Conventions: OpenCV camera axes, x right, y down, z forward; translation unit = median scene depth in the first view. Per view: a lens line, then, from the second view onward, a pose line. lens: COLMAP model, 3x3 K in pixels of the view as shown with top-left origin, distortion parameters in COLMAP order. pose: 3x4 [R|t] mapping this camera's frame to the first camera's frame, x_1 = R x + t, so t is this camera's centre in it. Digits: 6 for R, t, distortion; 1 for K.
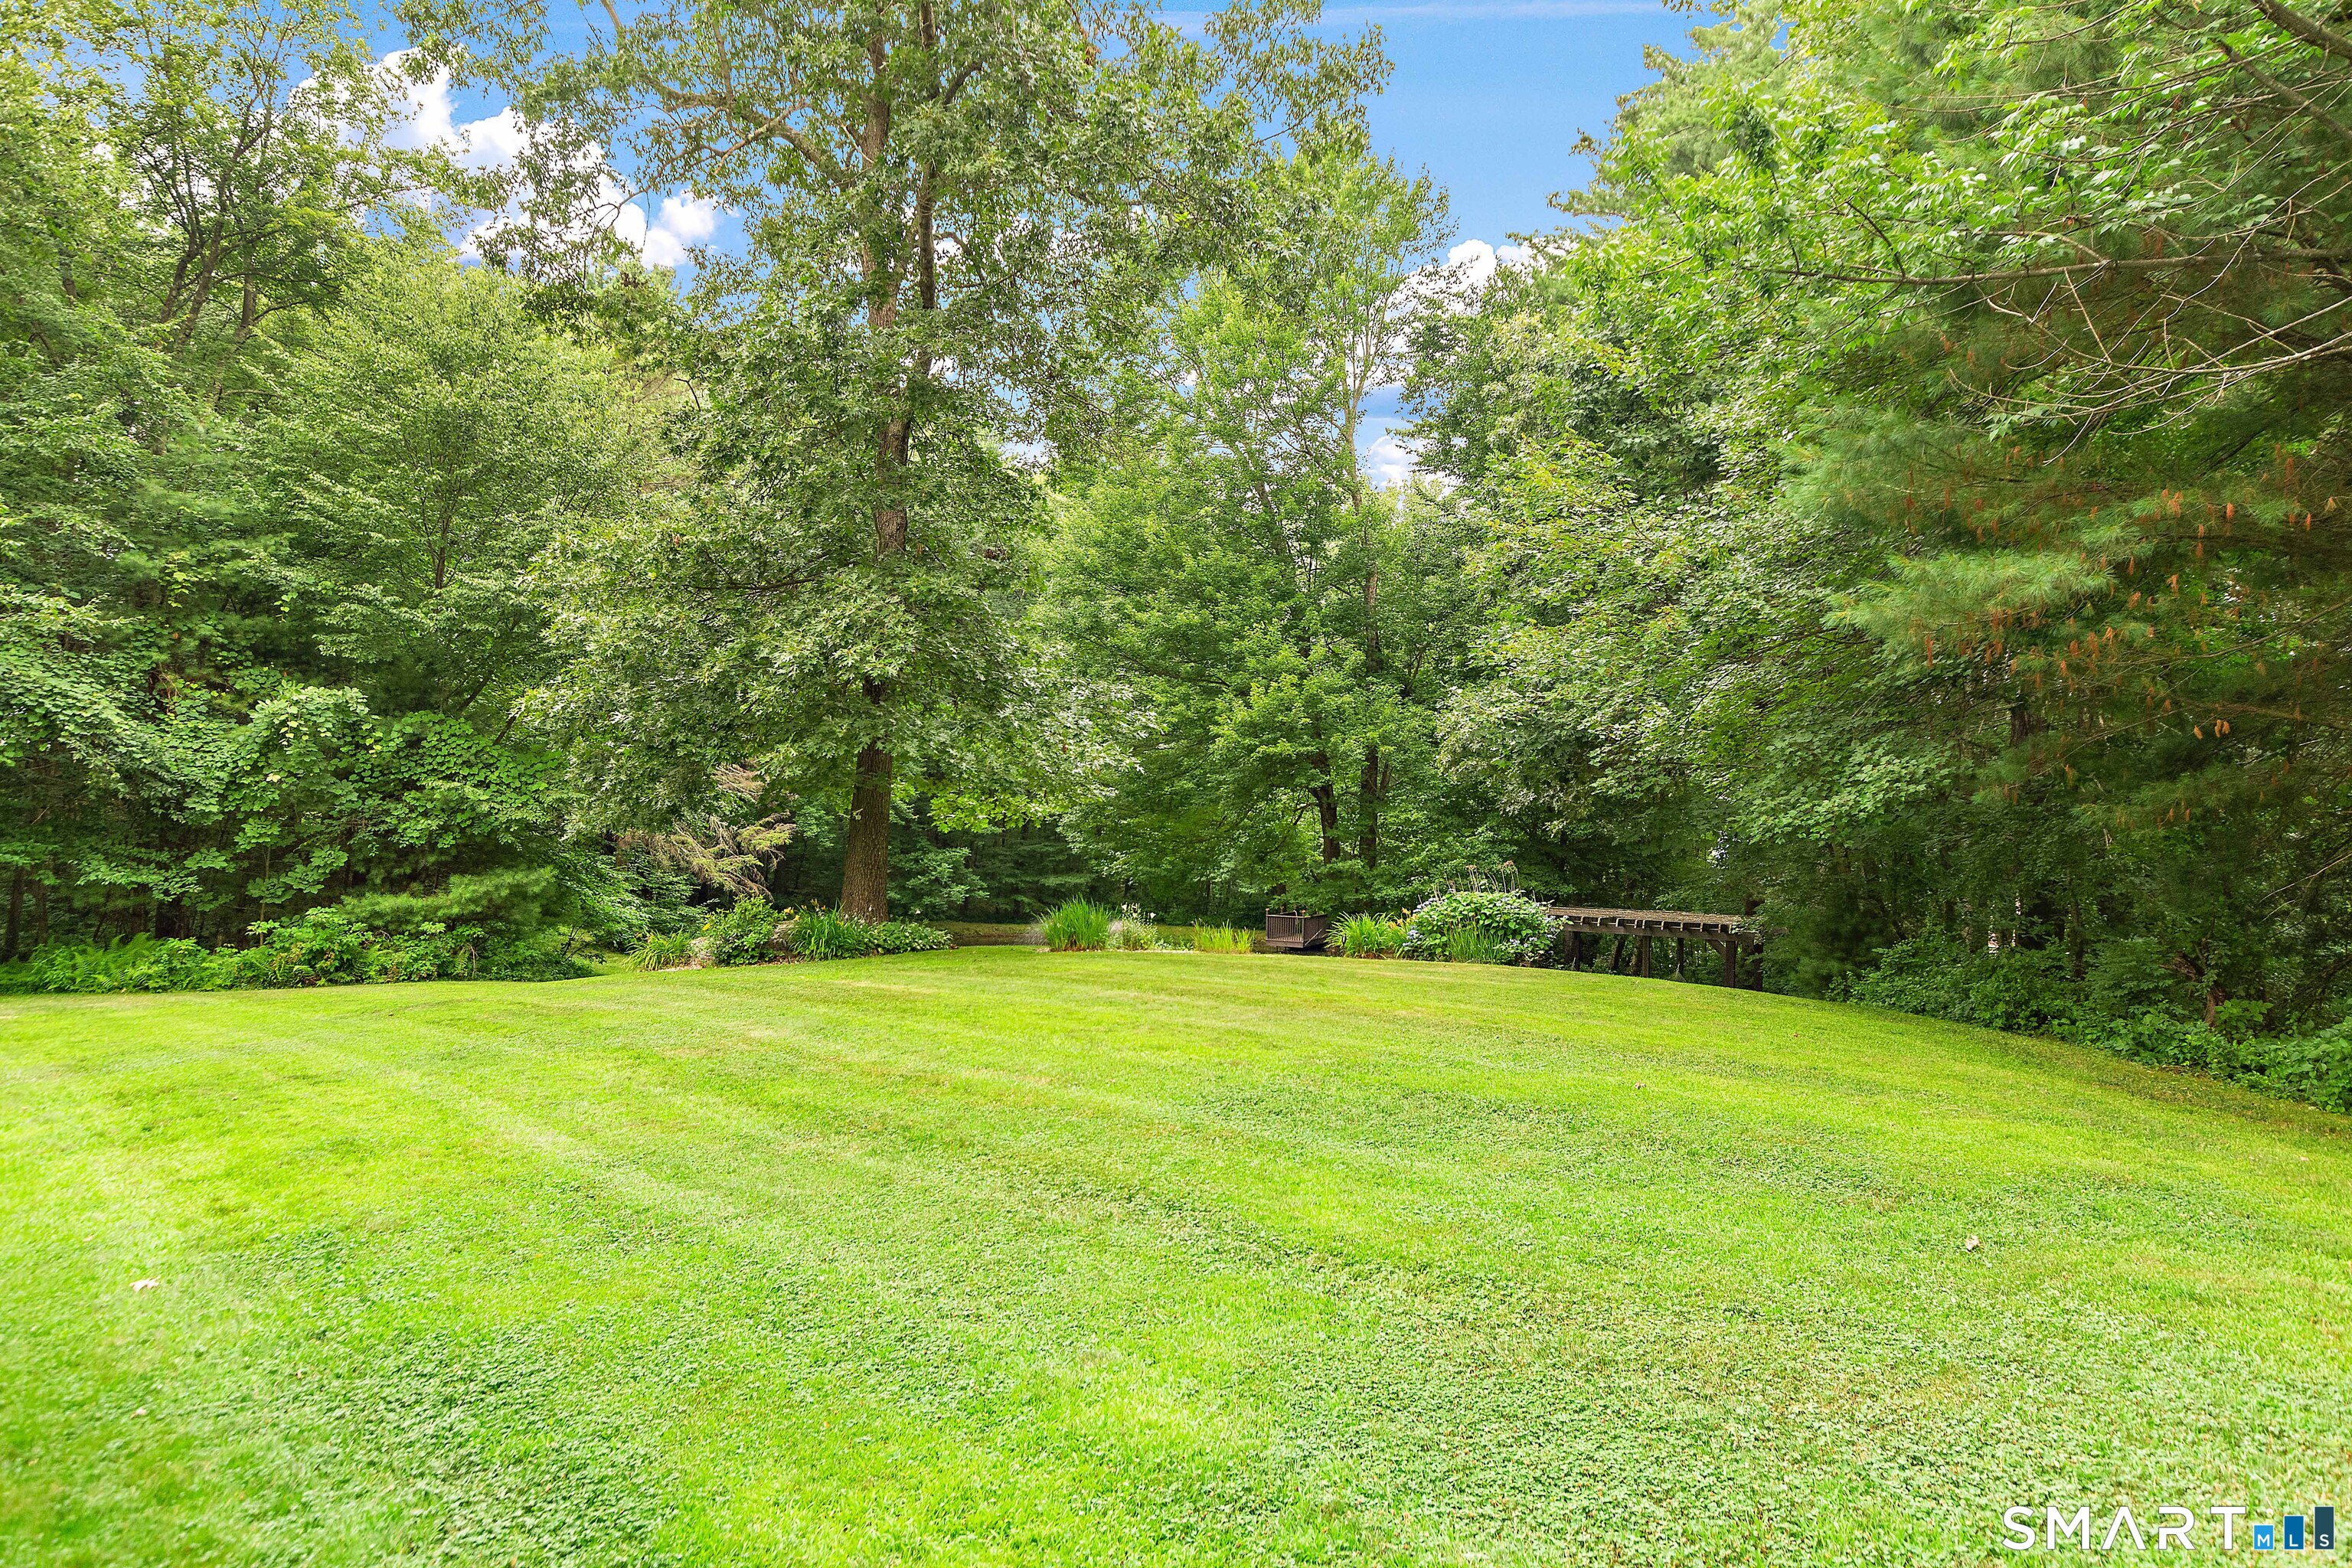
lens RADIAL K [[1473.6, 0, 1176.0], [0, 1473.6, 784.0], [0, 0, 1]] dist [-0.018001, 0.000265]
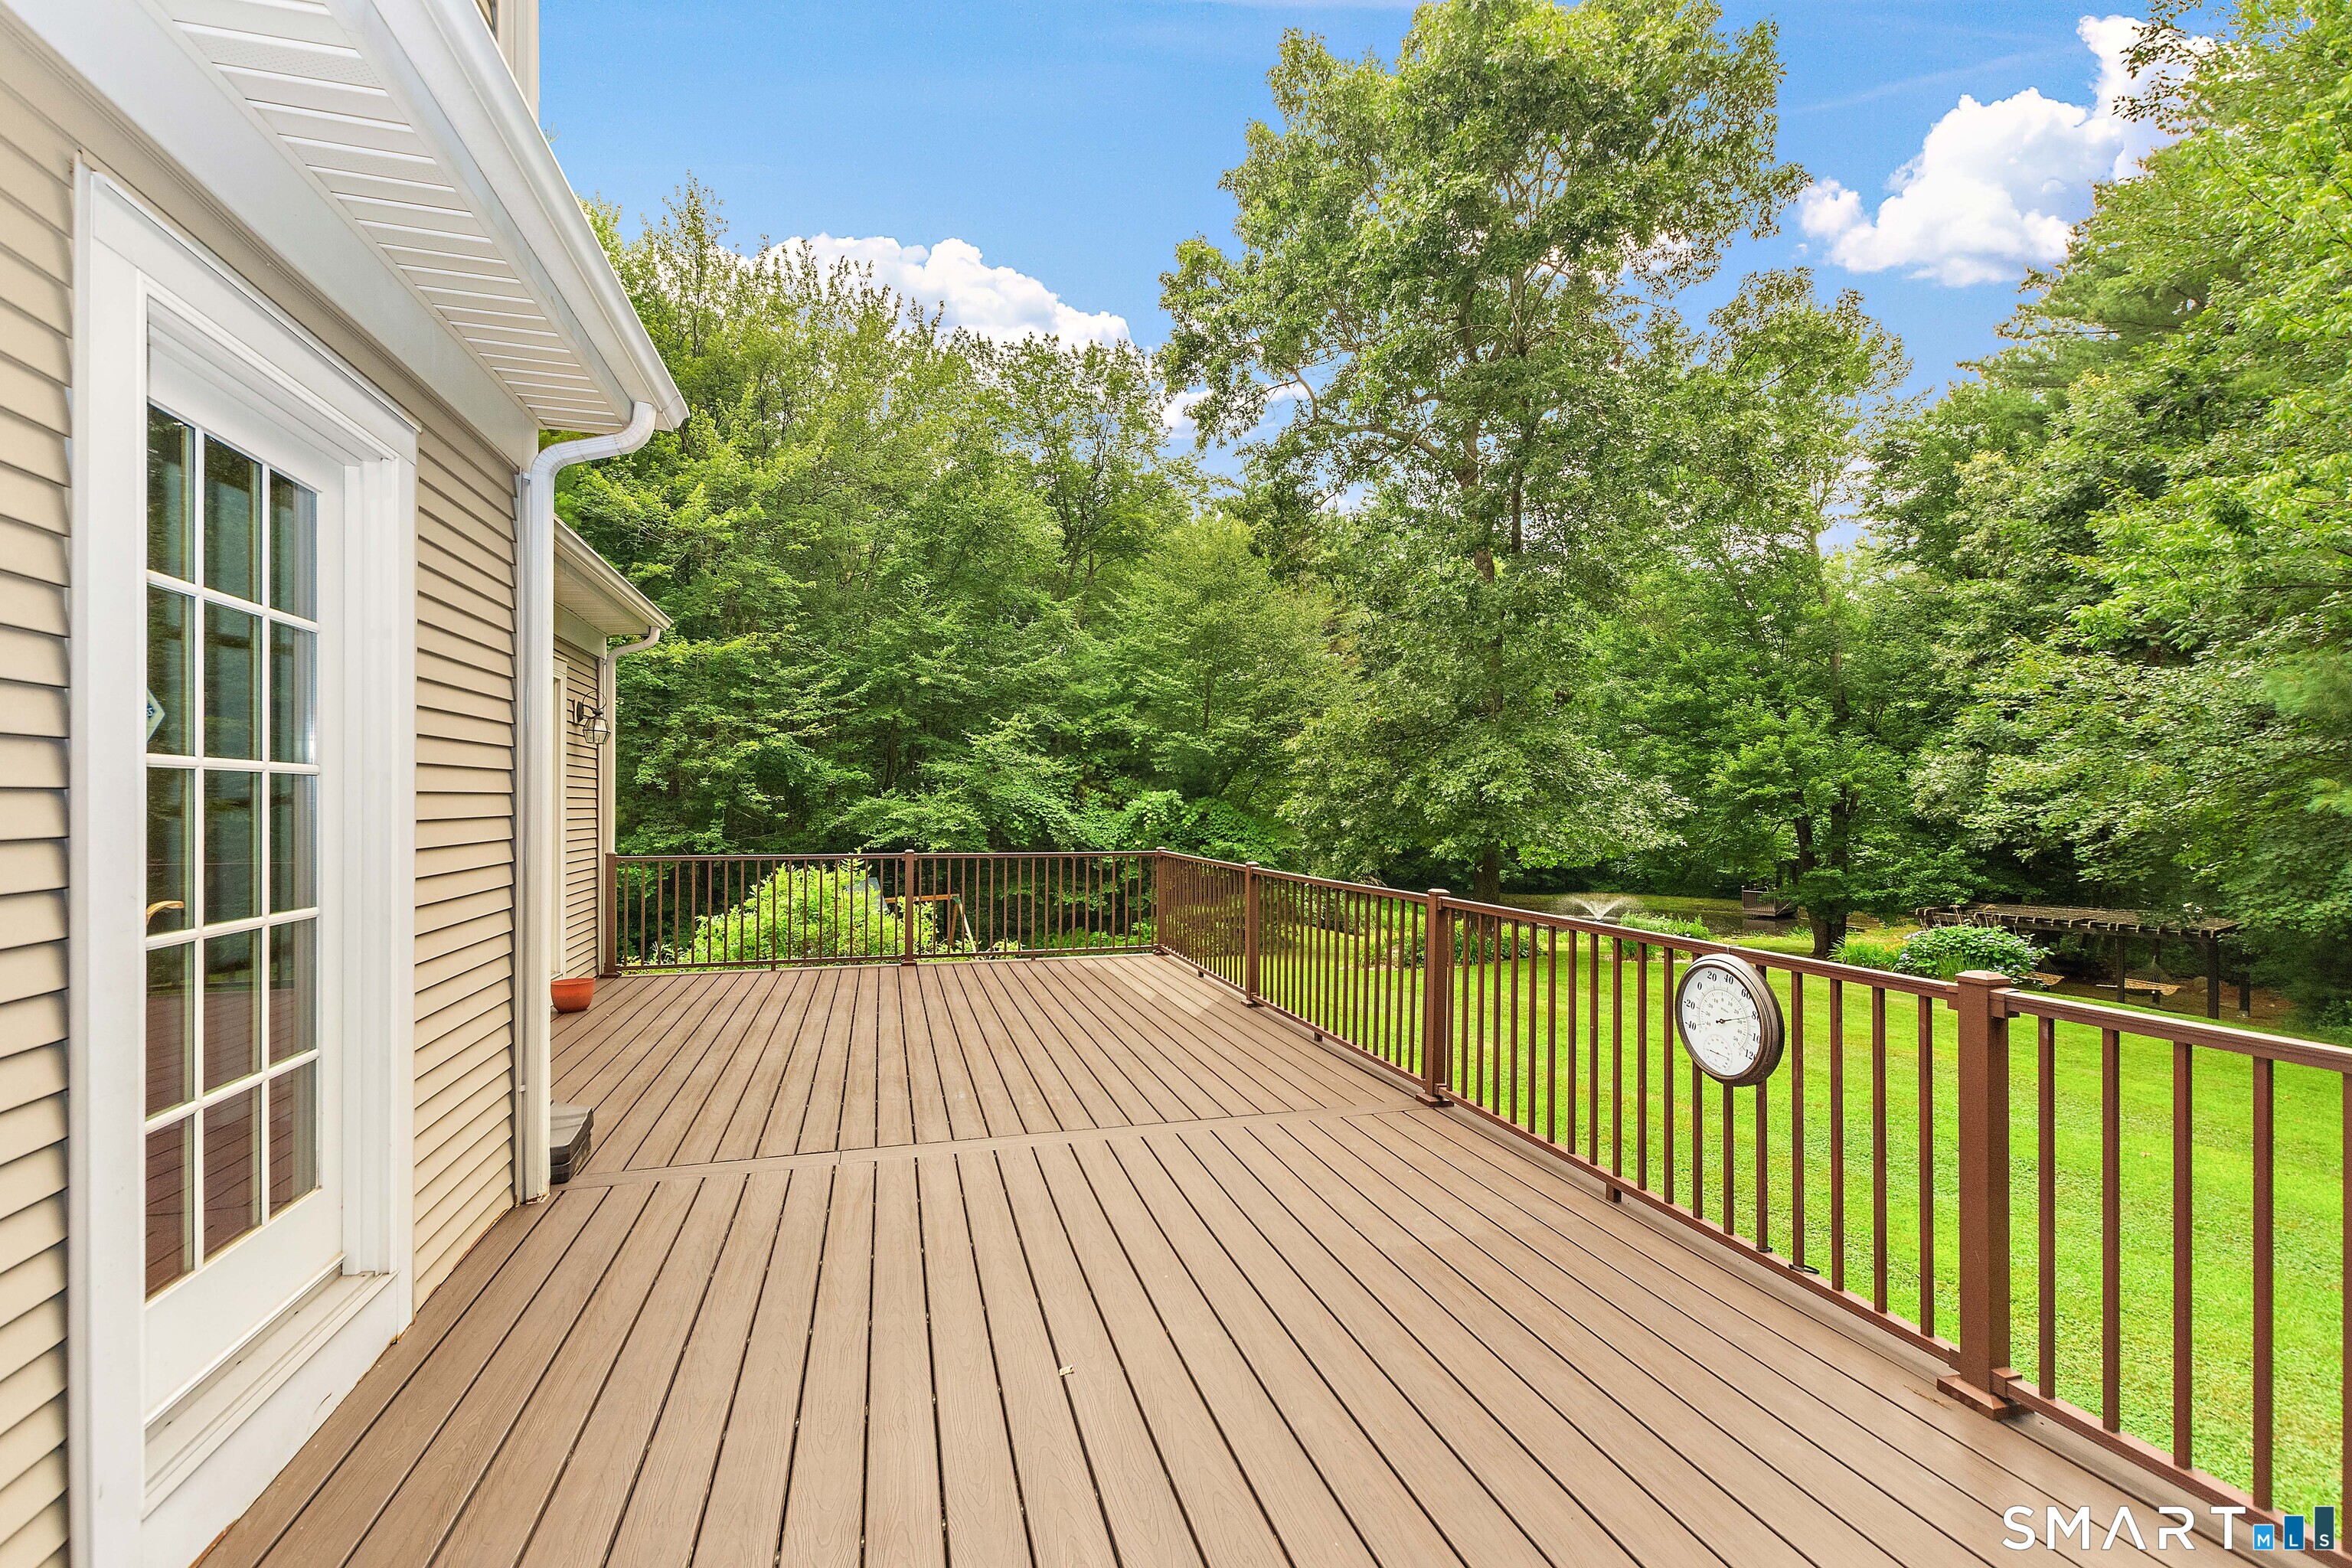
lens RADIAL K [[1005.9, 0, 1171.4], [0, 1005.9, 801.8], [0, 0, 1]] dist [0.003020, -0.005045]
pose [[0.904688, -0.029567, -0.425047, -0.031509], [0.039361, 0.999123, 0.014278, -0.047913], [0.424252, -0.029648, 0.905059, -0.076390]]
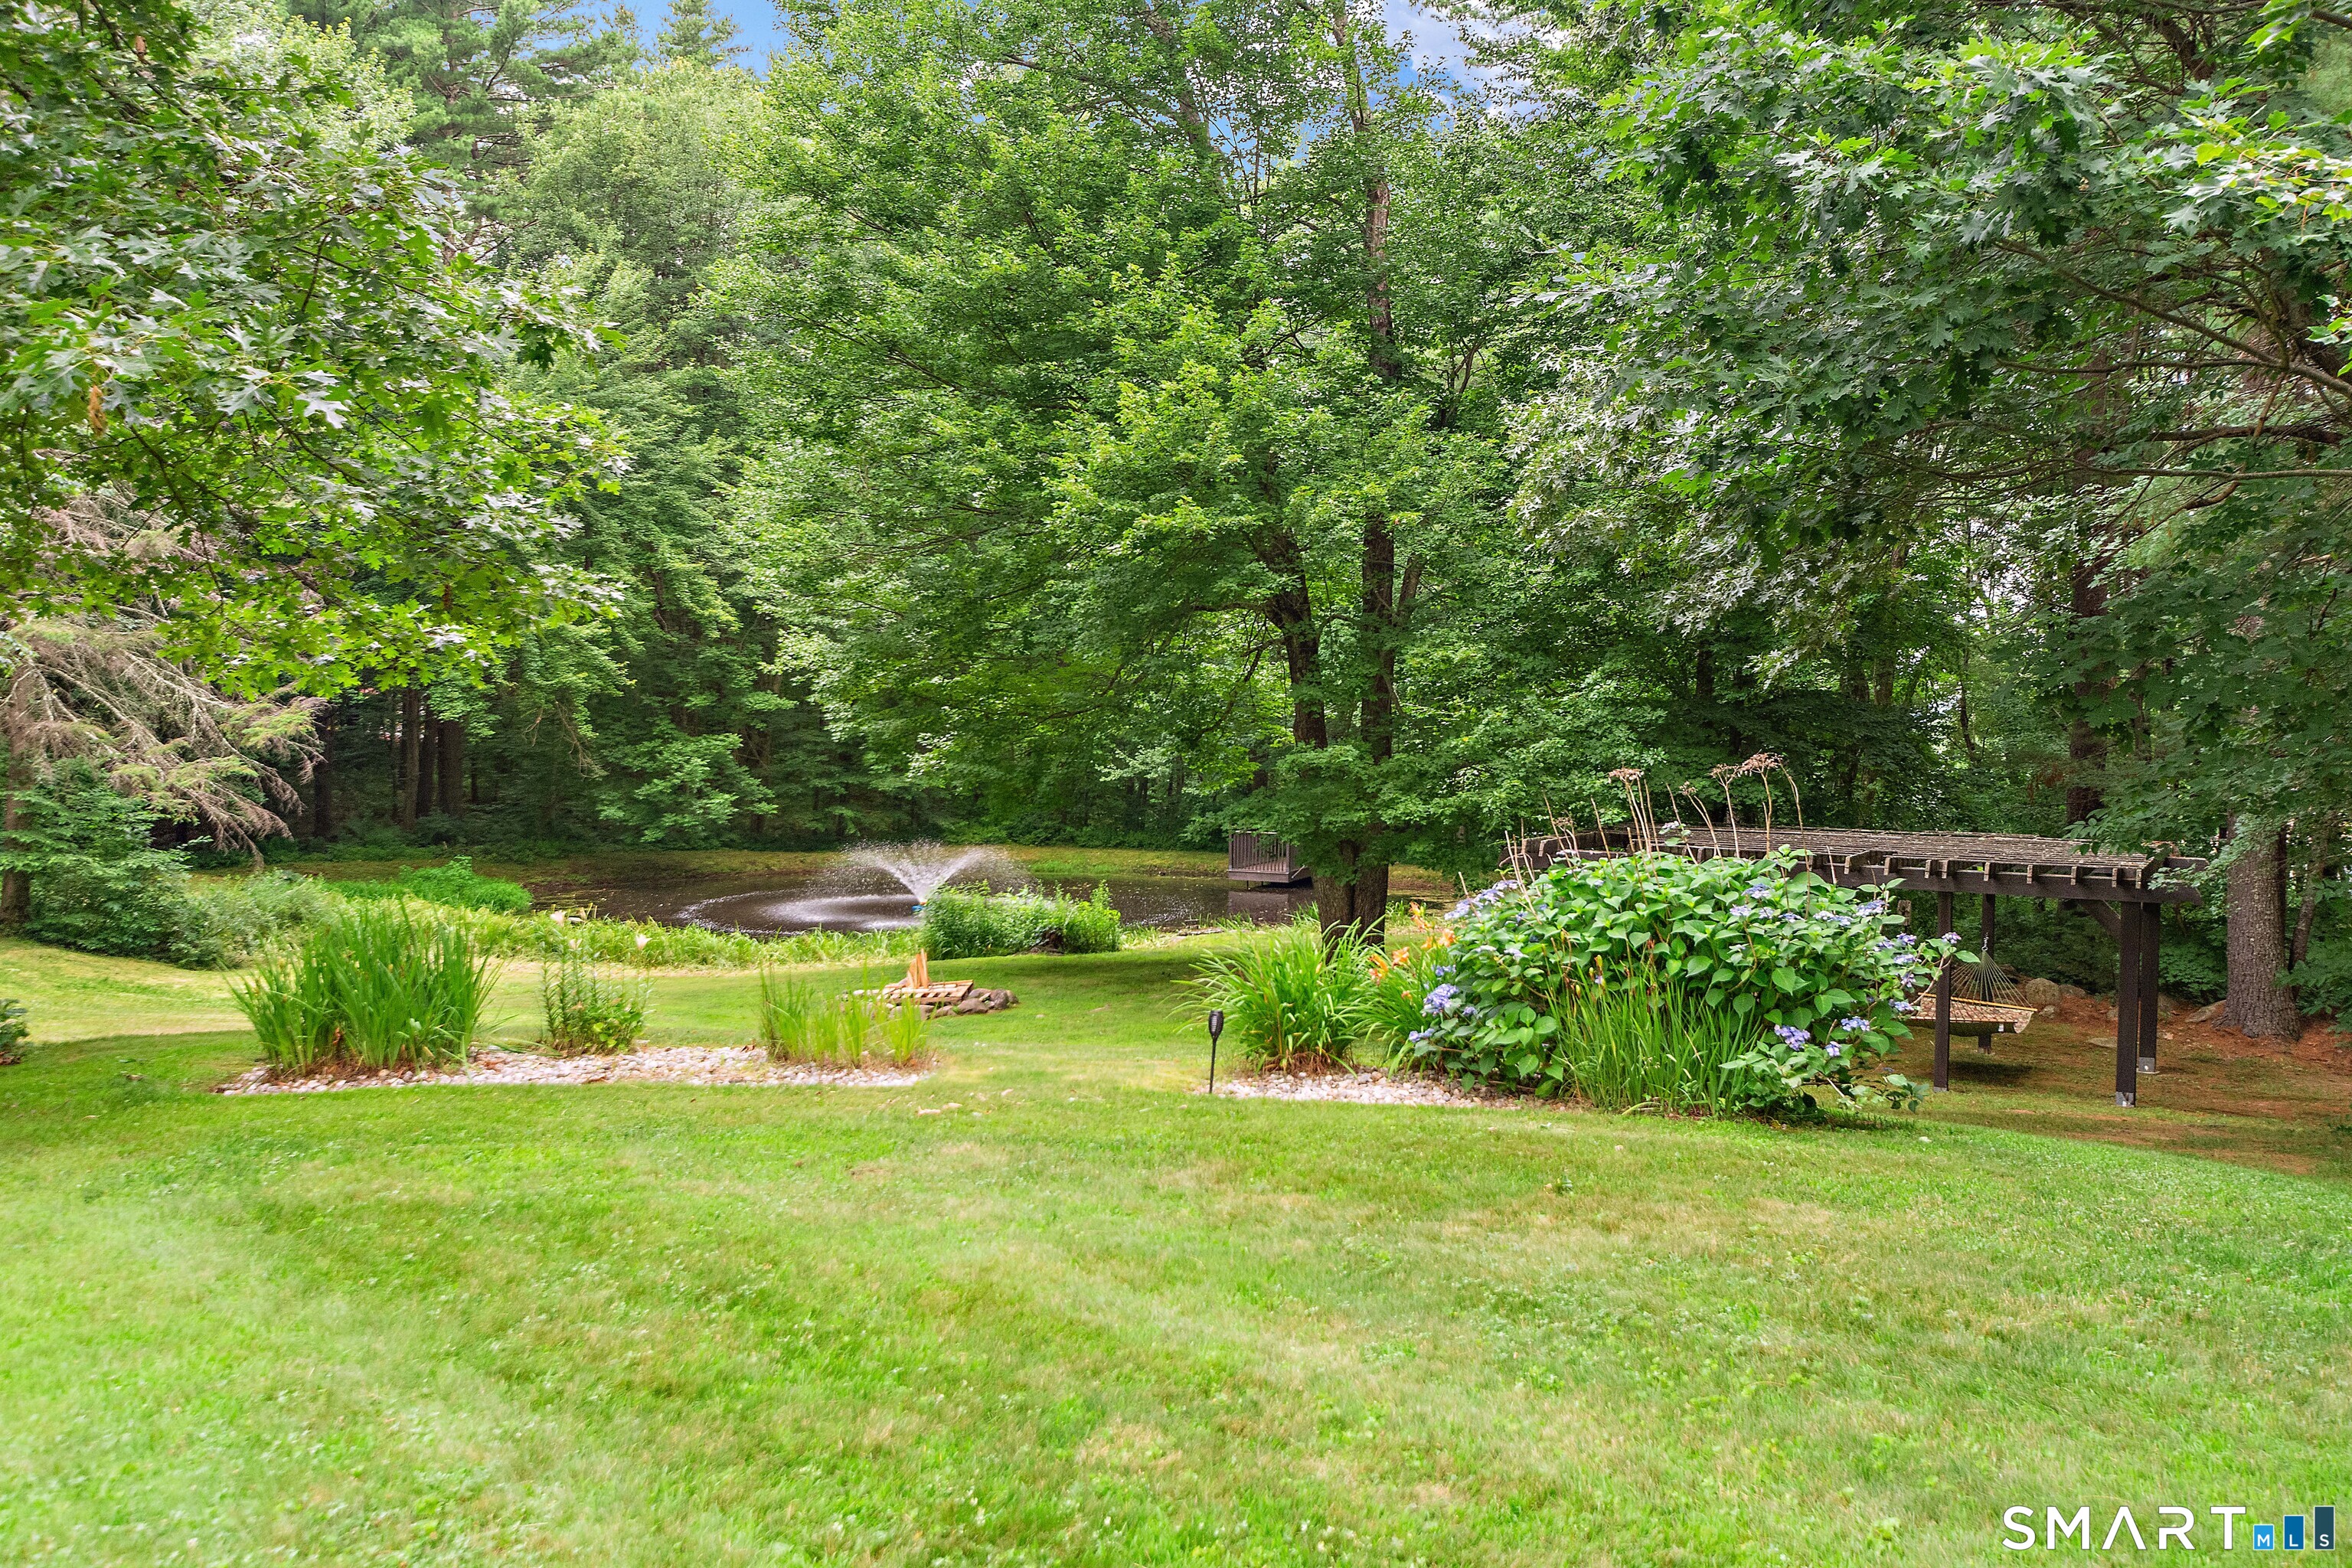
lens RADIAL K [[1955.0, 0, 1176.0], [0, 1955.0, 784.0], [0, 0, 1]] dist [0.009161, 0.001655]
pose [[0.999740, -0.020010, 0.010924, 0.059326], [0.019148, 0.997074, 0.074003, 0.015184], [-0.012373, -0.073775, 0.997198, 0.348569]]
